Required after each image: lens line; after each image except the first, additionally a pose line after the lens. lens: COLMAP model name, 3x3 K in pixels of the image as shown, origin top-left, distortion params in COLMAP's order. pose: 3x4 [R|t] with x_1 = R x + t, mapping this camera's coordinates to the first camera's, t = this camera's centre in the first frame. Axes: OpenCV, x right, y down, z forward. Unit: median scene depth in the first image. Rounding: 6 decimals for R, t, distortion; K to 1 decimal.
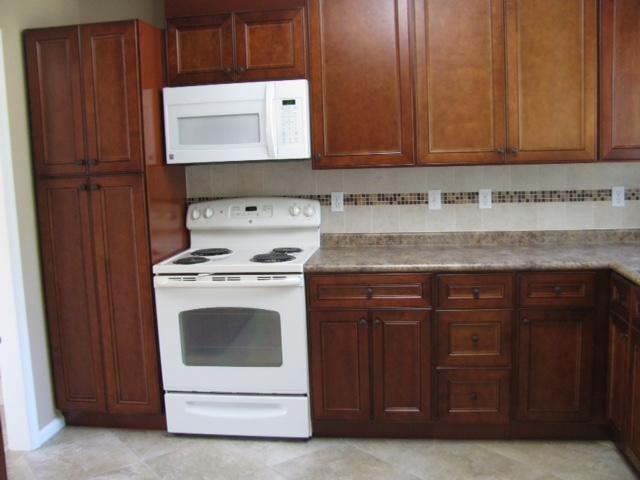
lens RADIAL K [[746.7, 0, 320.0], [0, 746.7, 240.0], [0, 0, 1]] dist [-0.023482, 0.011330]
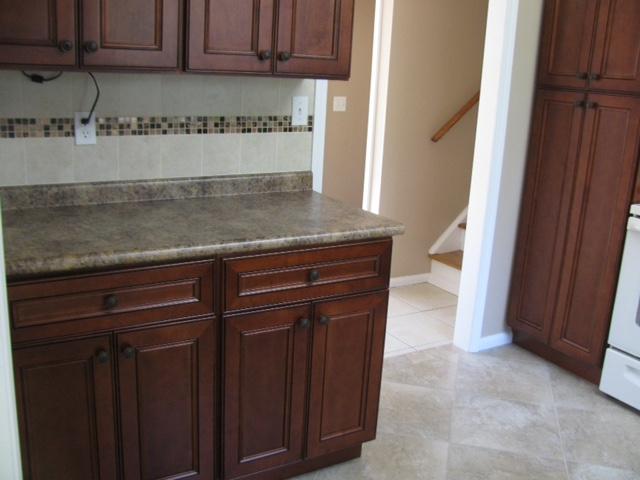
lens RADIAL K [[746.7, 0, 320.0], [0, 746.7, 240.0], [0, 0, 1]] dist [-0.023482, 0.011330]
pose [[0.640111, 0.257886, -0.723708, 0.182678], [-0.179094, 0.966117, 0.185860, -0.021599], [0.747117, 0.010641, 0.664607, 0.155310]]
